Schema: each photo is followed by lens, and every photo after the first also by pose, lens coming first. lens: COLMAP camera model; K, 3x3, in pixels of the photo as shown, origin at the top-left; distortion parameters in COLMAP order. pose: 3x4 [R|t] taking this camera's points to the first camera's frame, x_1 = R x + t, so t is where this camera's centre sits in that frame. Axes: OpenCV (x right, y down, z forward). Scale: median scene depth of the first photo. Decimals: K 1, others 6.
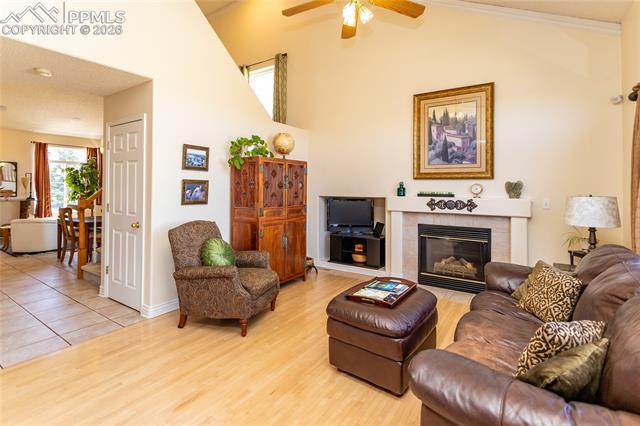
lens RADIAL K [[310.4, 0, 313.0], [0, 310.4, 181.4], [0, 0, 1]] dist [0.000869, 0.000185]
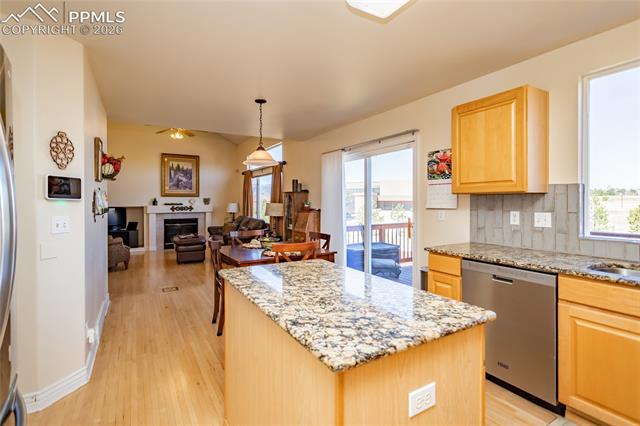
lens RADIAL K [[310.1, 0, 310.7], [0, 310.1, 202.2], [0, 0, 1]] dist [0.004680, 0.000318]
pose [[0.437050, -0.009465, 0.899388, -1.111347], [-0.010510, 0.999823, 0.015629, -0.012350], [-0.899376, -0.016283, 0.436873, -0.756466]]
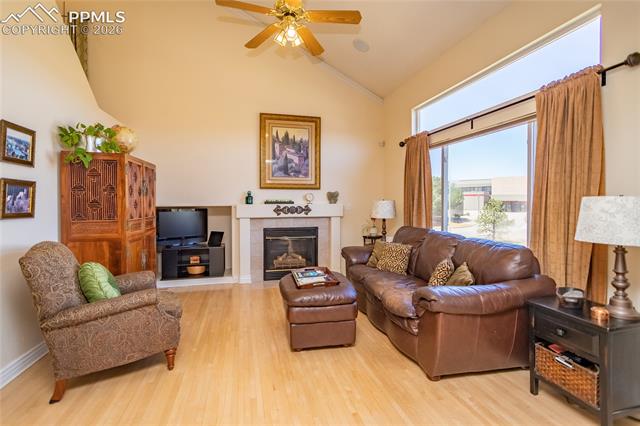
lens RADIAL K [[307.4, 0, 319.5], [0, 307.4, 202.6], [0, 0, 1]] dist [0.002059, 0.000234]
pose [[0.664607, -0.008667, 0.747143, -0.392967], [-0.007794, 0.999798, 0.018531, 0.022644], [-0.747153, -0.018139, 0.664405, 0.111495]]
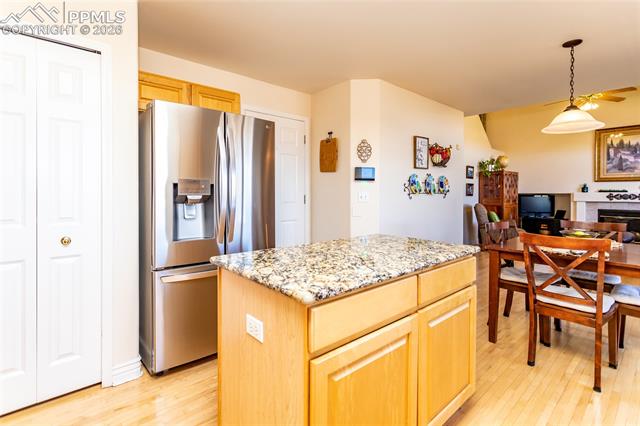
lens RADIAL K [[301.0, 0, 317.6], [0, 301.0, 194.4], [0, 0, 1]] dist [0.001688, -0.000048]
pose [[0.966595, -0.002212, -0.256299, -0.735842], [0.008390, 0.999700, 0.023015, 0.011643], [0.256171, -0.024397, 0.966324, -0.982263]]
